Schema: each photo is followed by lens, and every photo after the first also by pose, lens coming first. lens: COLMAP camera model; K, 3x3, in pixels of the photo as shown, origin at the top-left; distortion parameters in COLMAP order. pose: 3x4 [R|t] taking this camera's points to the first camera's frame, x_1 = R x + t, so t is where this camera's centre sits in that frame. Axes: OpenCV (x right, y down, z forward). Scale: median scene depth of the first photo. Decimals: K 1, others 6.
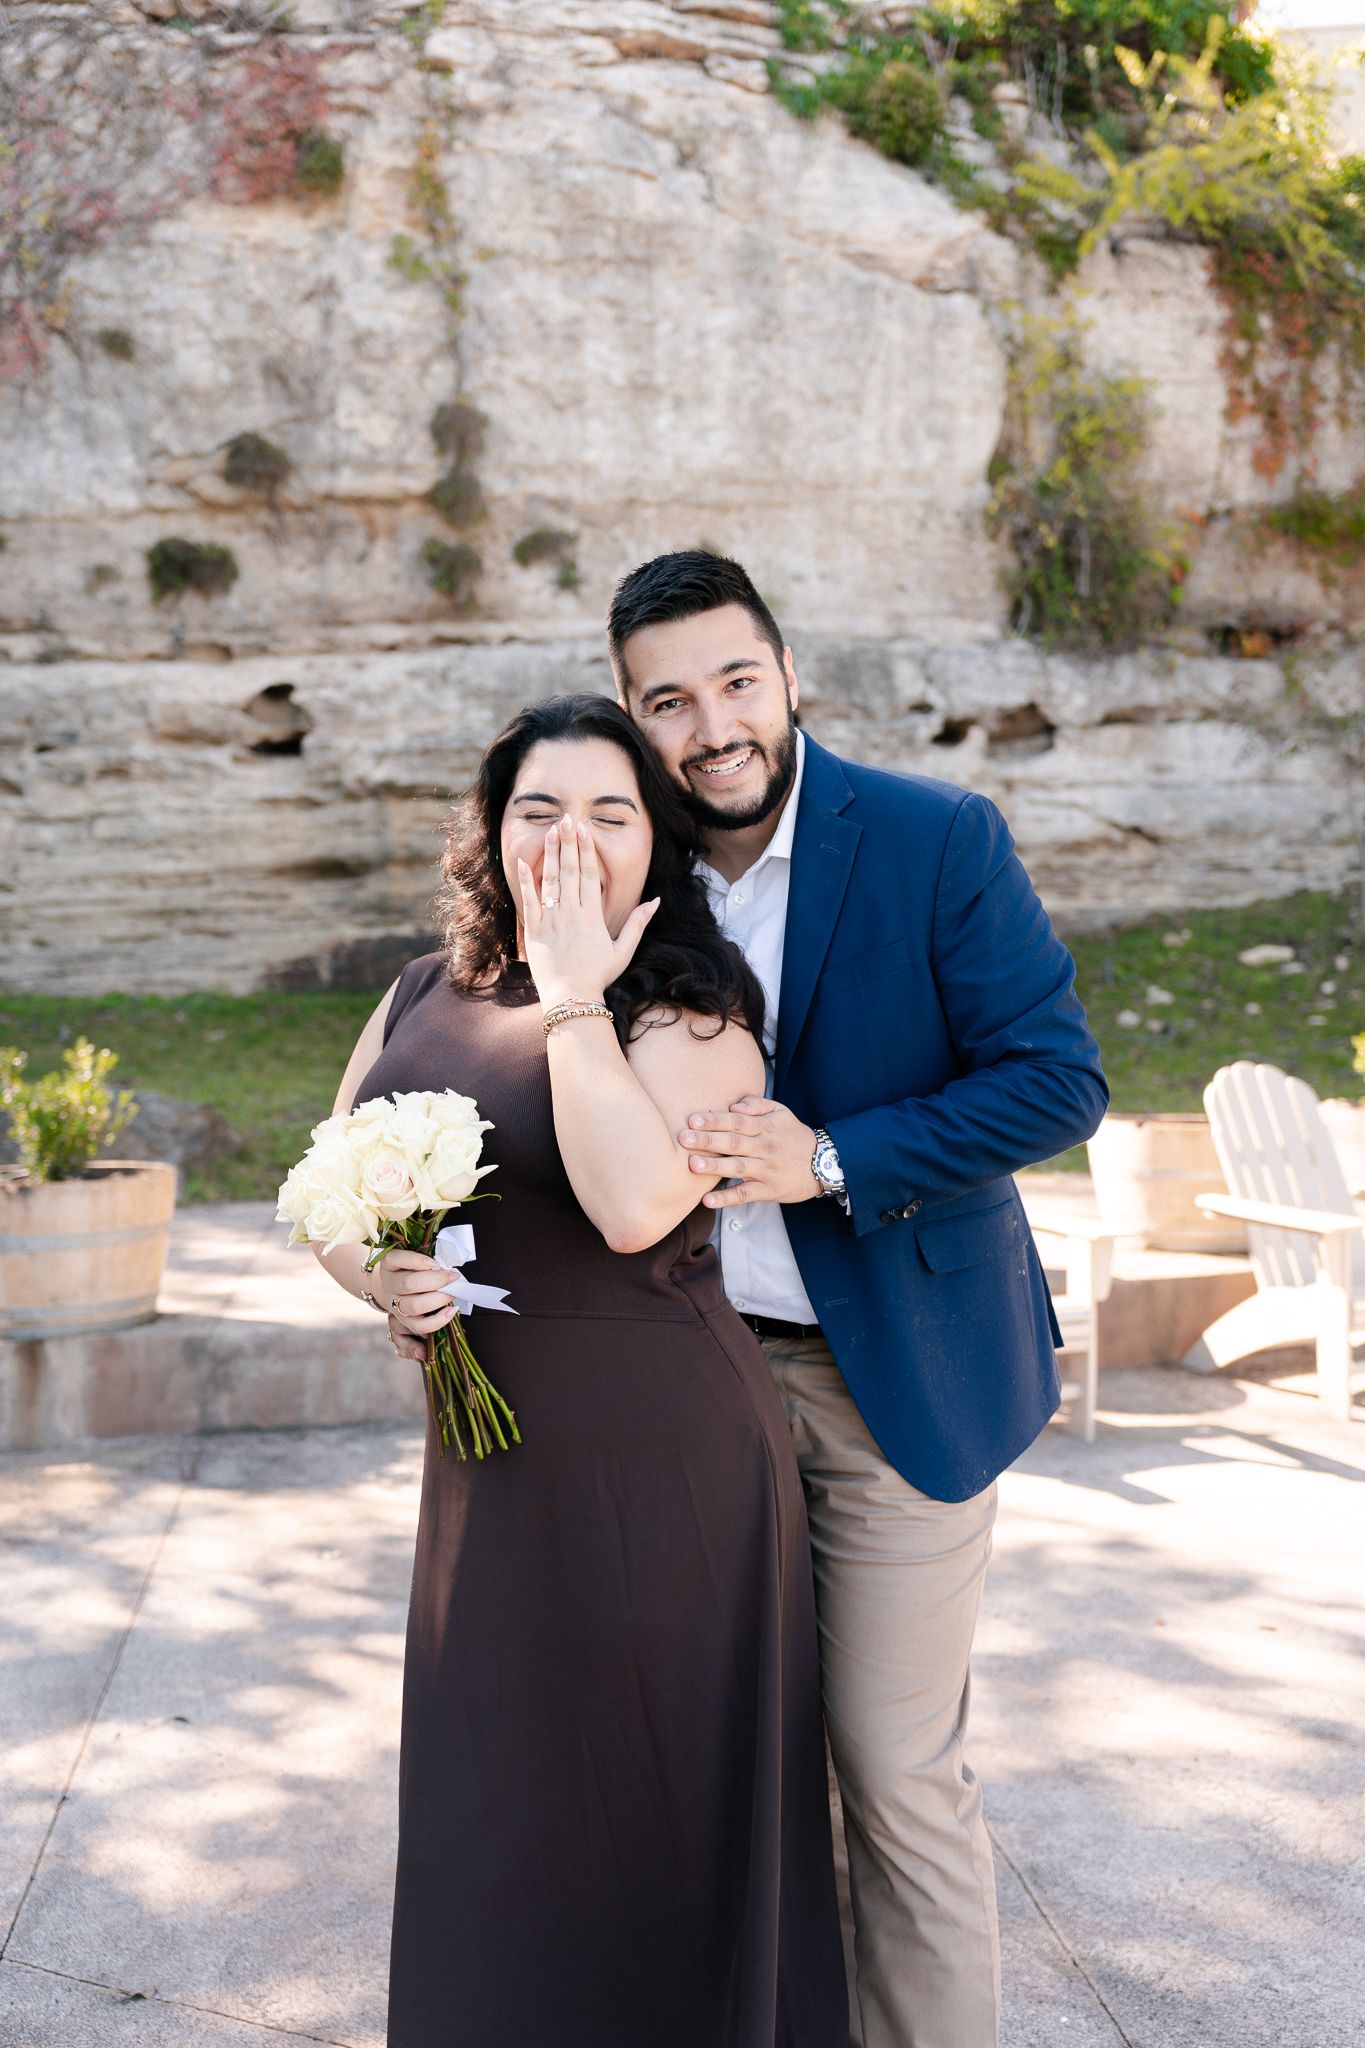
lens RADIAL K [[1974.1, 0, 682.9], [0, 1974.1, 1035.7], [0, 0, 1]] dist [0.006684, 0.000000]
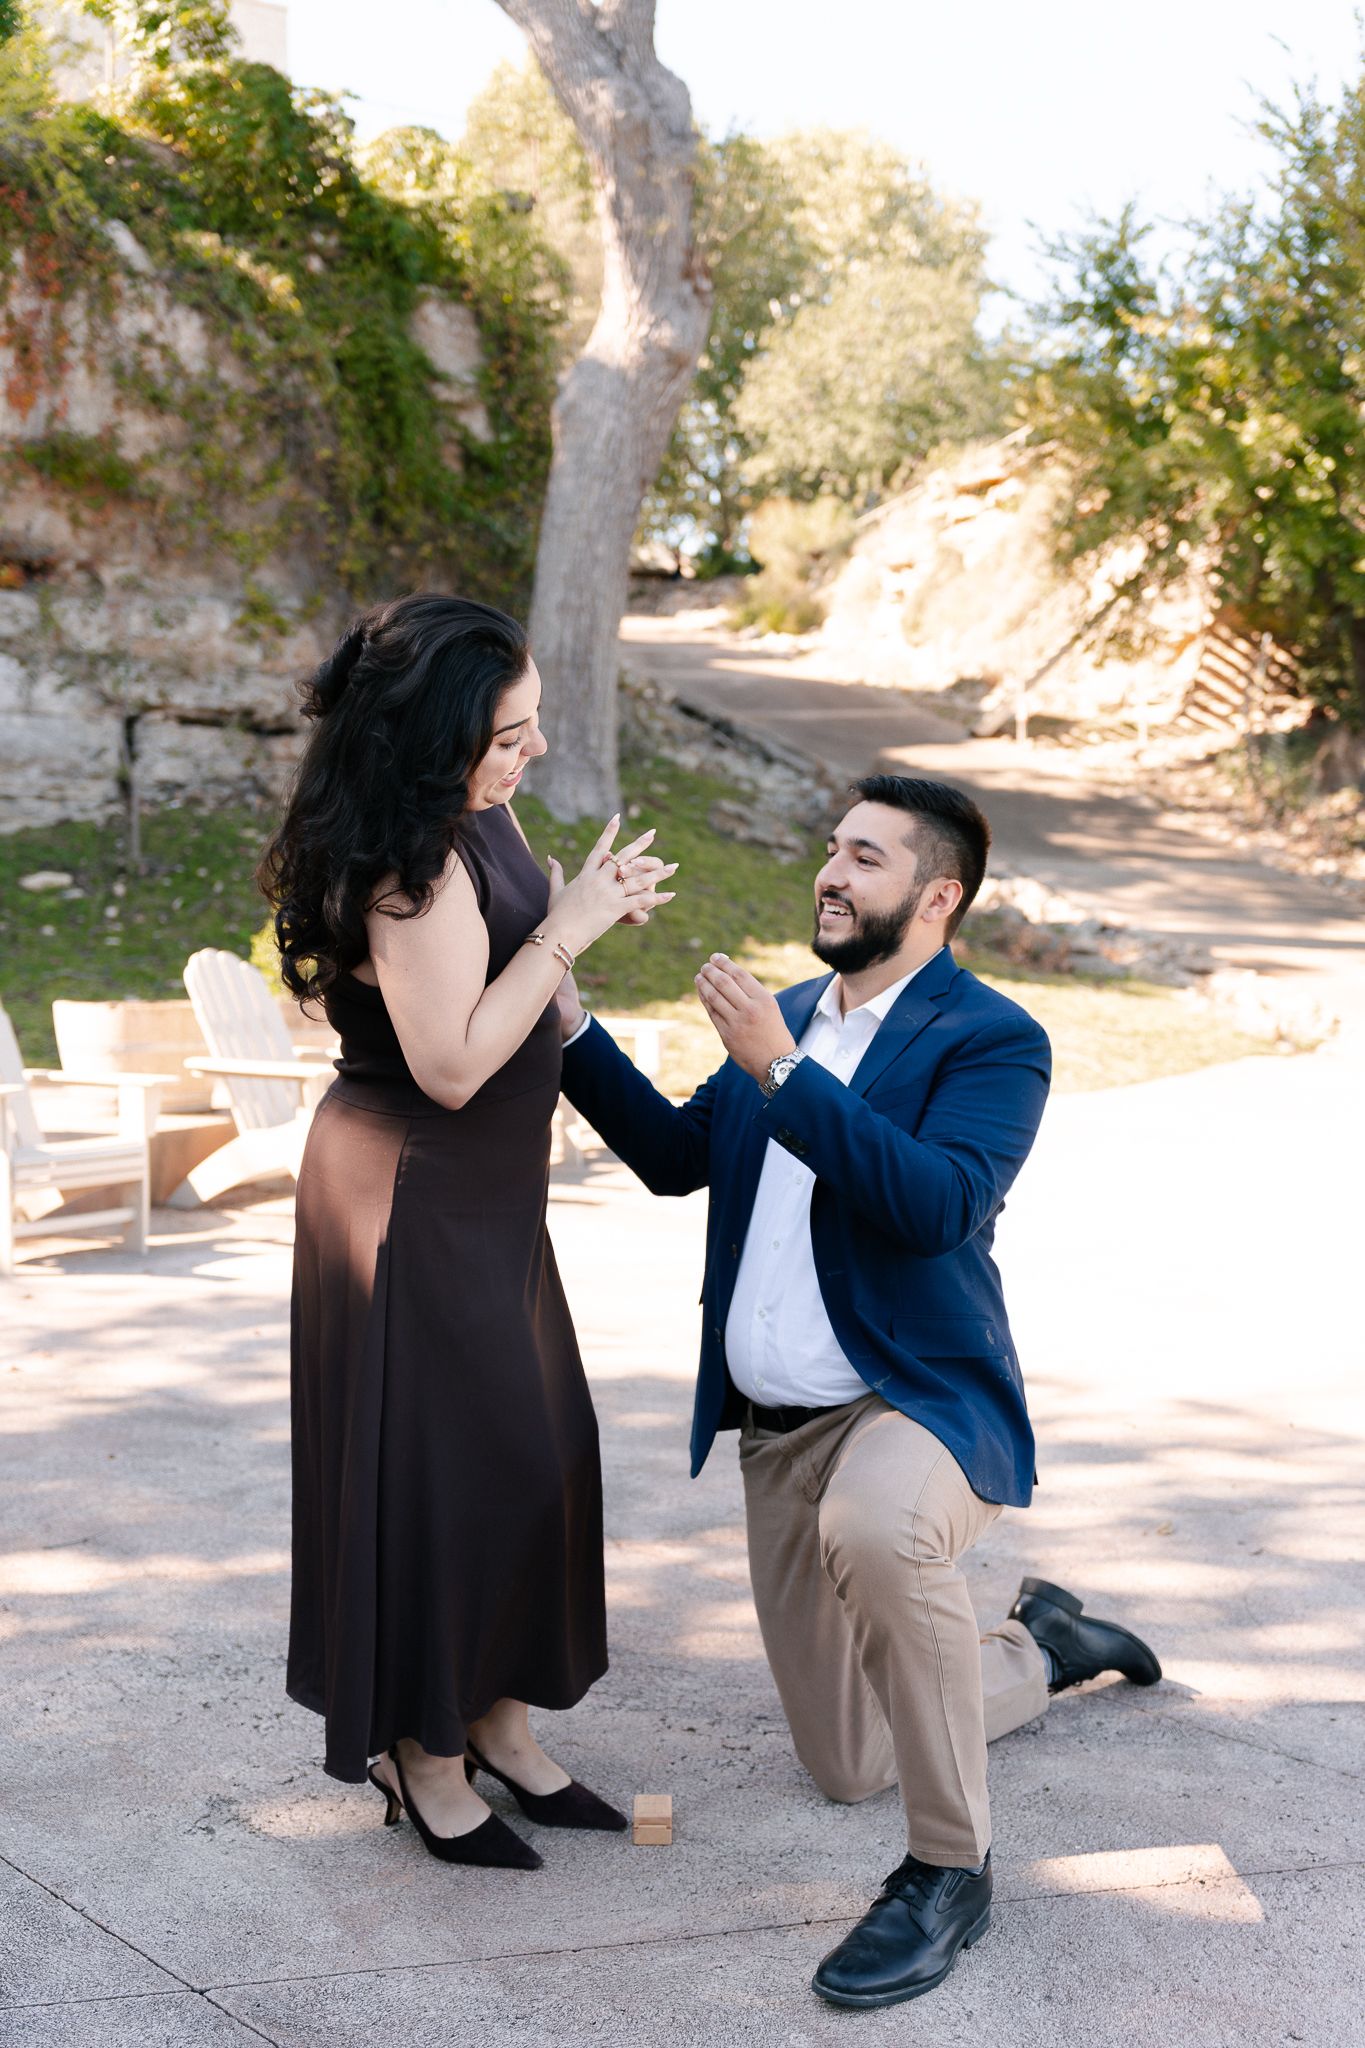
lens RADIAL K [[2030.0, 0, 693.0], [0, 2030.0, 1042.8], [0, 0, 1]] dist [-0.006994, 0.000000]
pose [[0.797695, -0.024460, 0.602565, -0.089348], [0.005142, 0.999417, 0.033762, 0.011507], [-0.603039, -0.023833, 0.797355, -0.064072]]
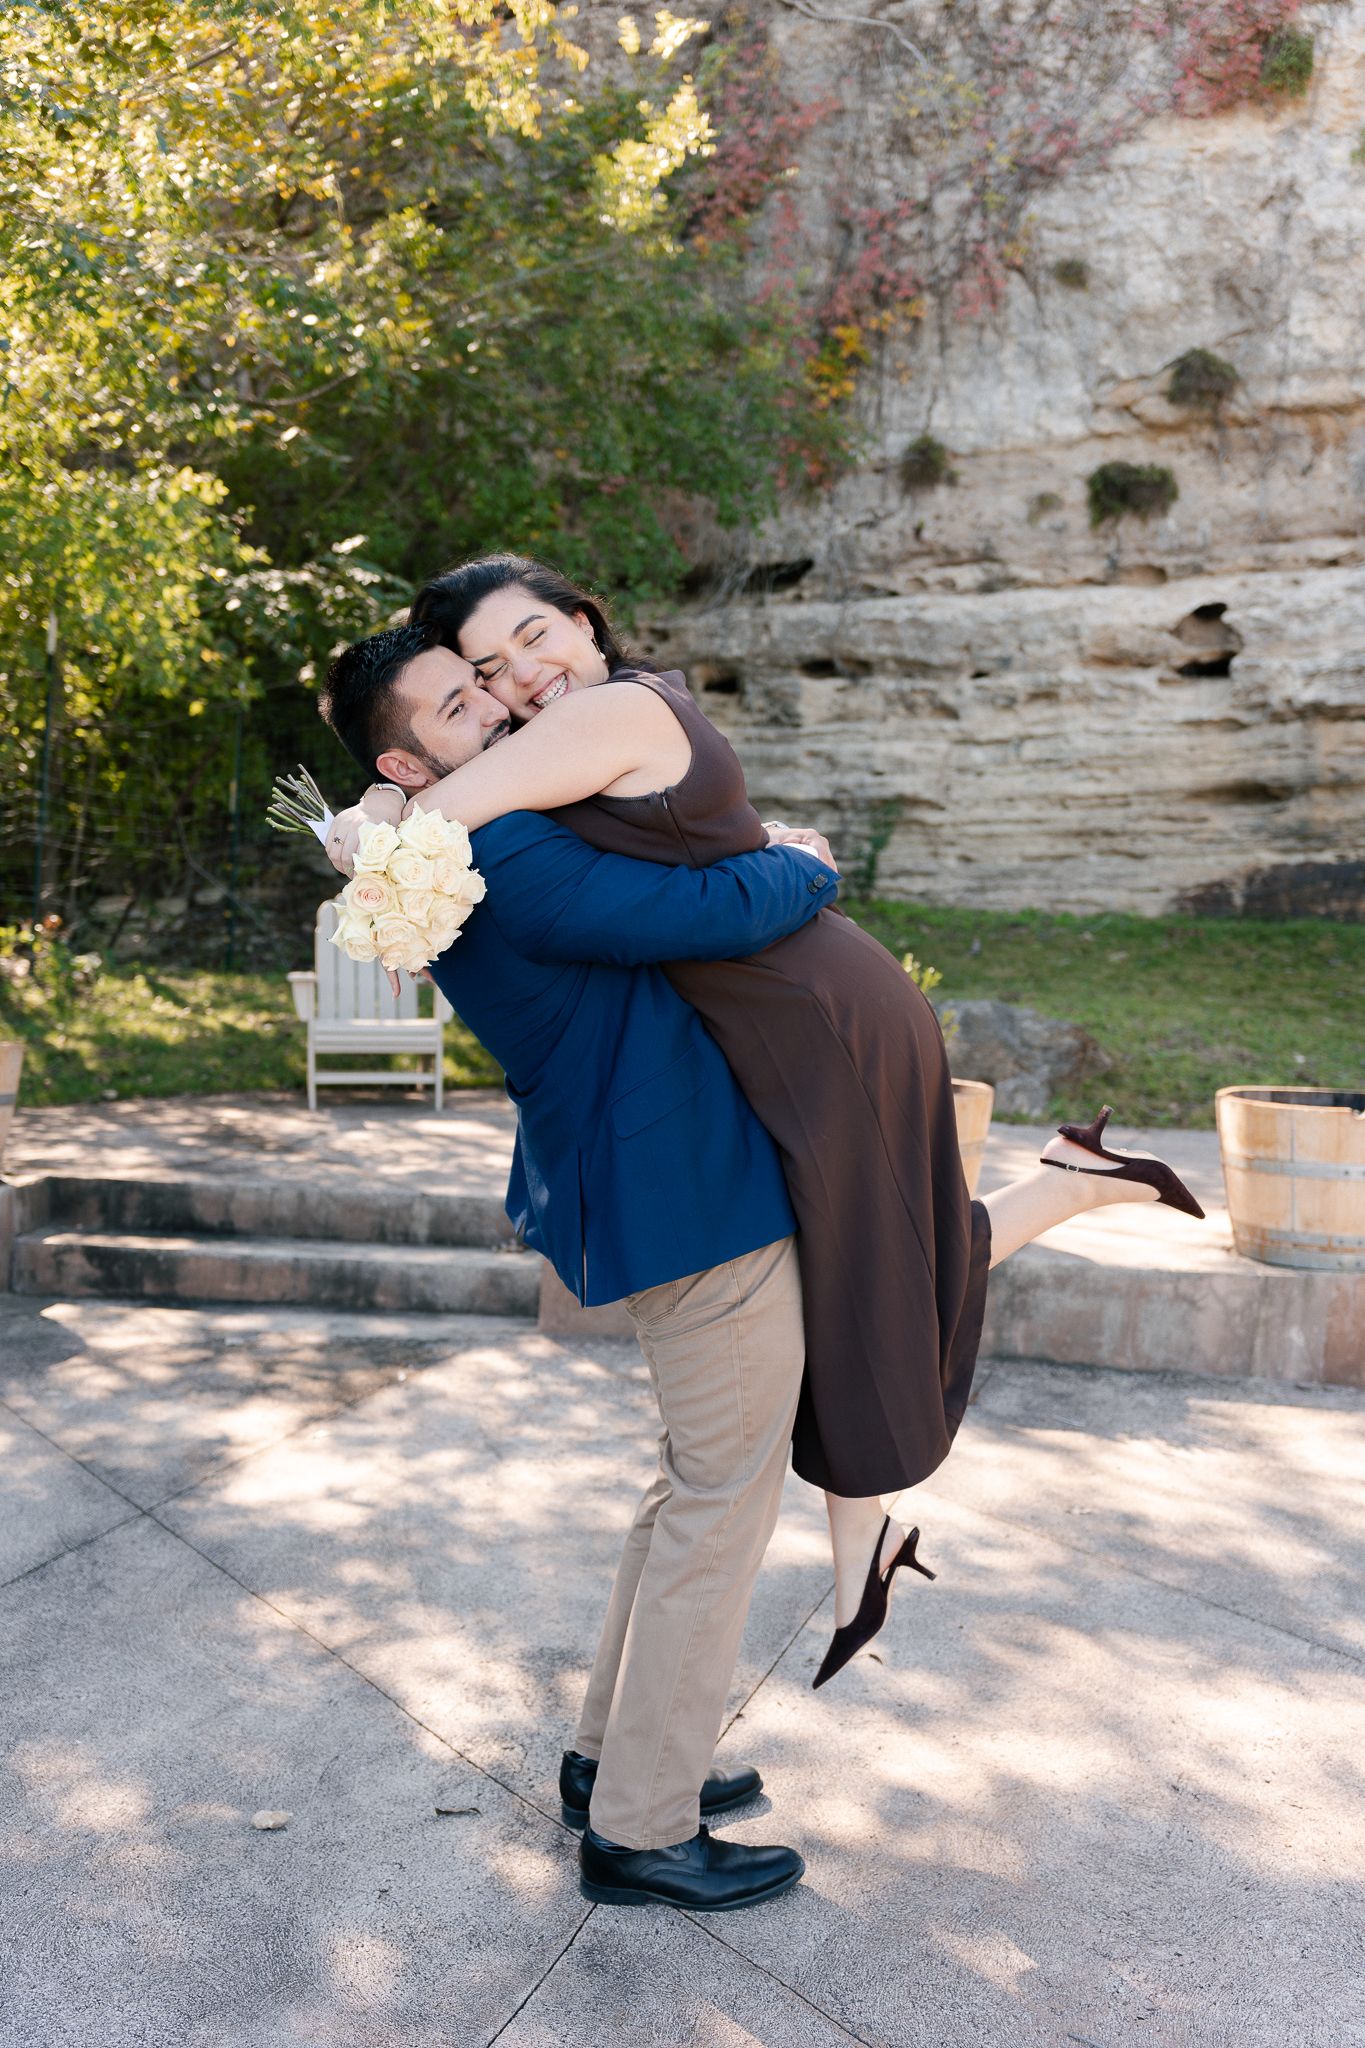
lens RADIAL K [[1910.6, 0, 686.5], [0, 1910.6, 1022.7], [0, 0, 1]] dist [-0.002376, 0.000000]
pose [[0.886180, 0.067656, -0.458375, 0.015515], [-0.051154, 0.997520, 0.048337, -0.001780], [0.460508, -0.019388, 0.887444, 0.025487]]
